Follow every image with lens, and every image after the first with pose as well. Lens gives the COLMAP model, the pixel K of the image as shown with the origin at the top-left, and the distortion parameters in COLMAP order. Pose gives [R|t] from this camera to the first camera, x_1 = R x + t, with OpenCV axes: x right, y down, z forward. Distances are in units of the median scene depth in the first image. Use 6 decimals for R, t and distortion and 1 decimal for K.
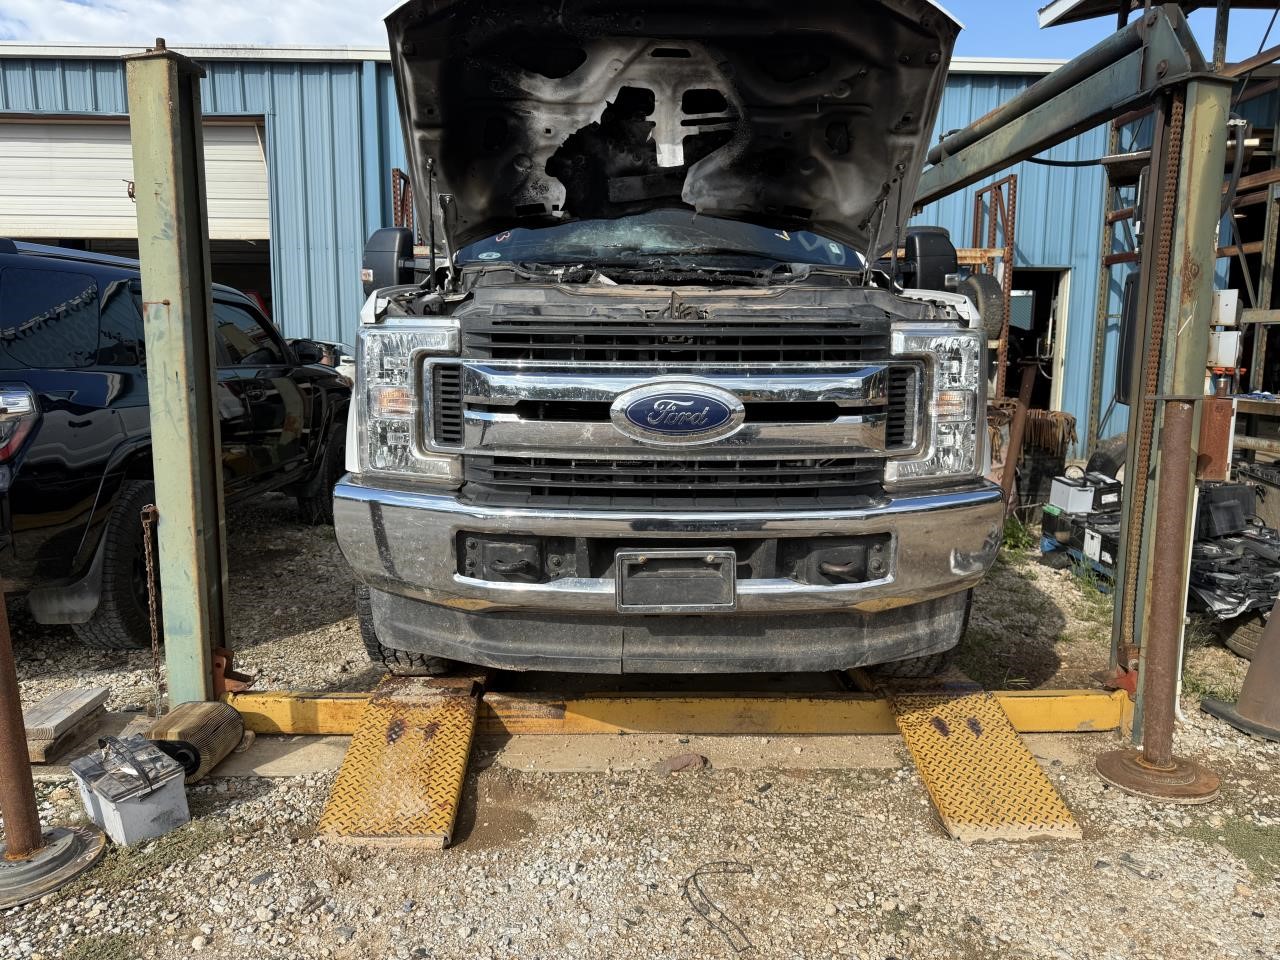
lens RADIAL K [[912.3, 0, 642.0], [0, 912.3, 478.8], [0, 0, 1]] dist [-0.030781, 0.000072]
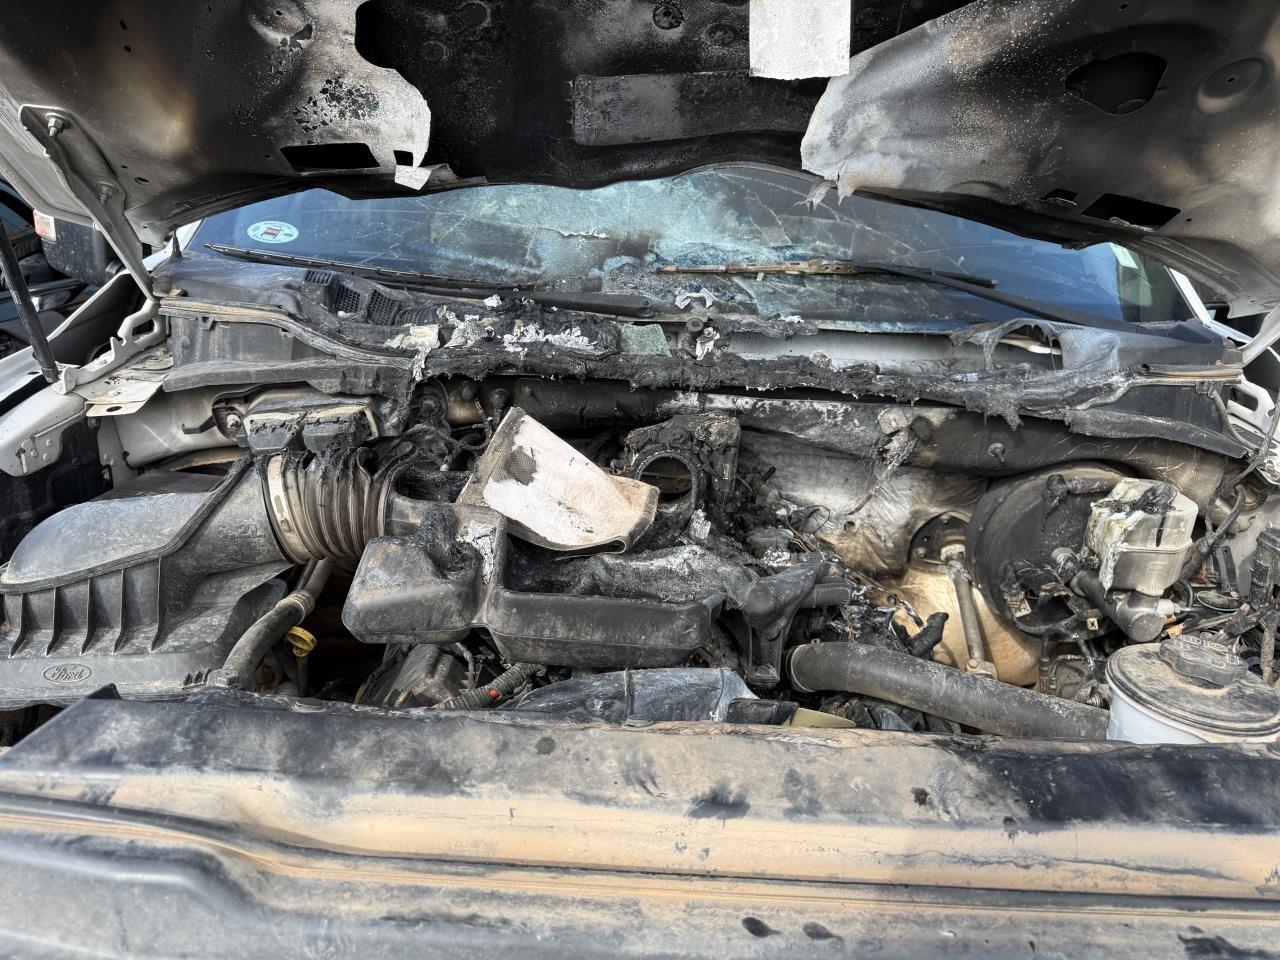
lens RADIAL K [[1047.4, 0, 637.5], [0, 1047.4, 479.5], [0, 0, 1]] dist [-0.032112, -0.005815]
pose [[0.998406, 0.054286, 0.015461, -0.011994], [-0.055852, 0.989722, 0.131646, -0.241265], [-0.008156, -0.132299, 0.991176, 0.624153]]
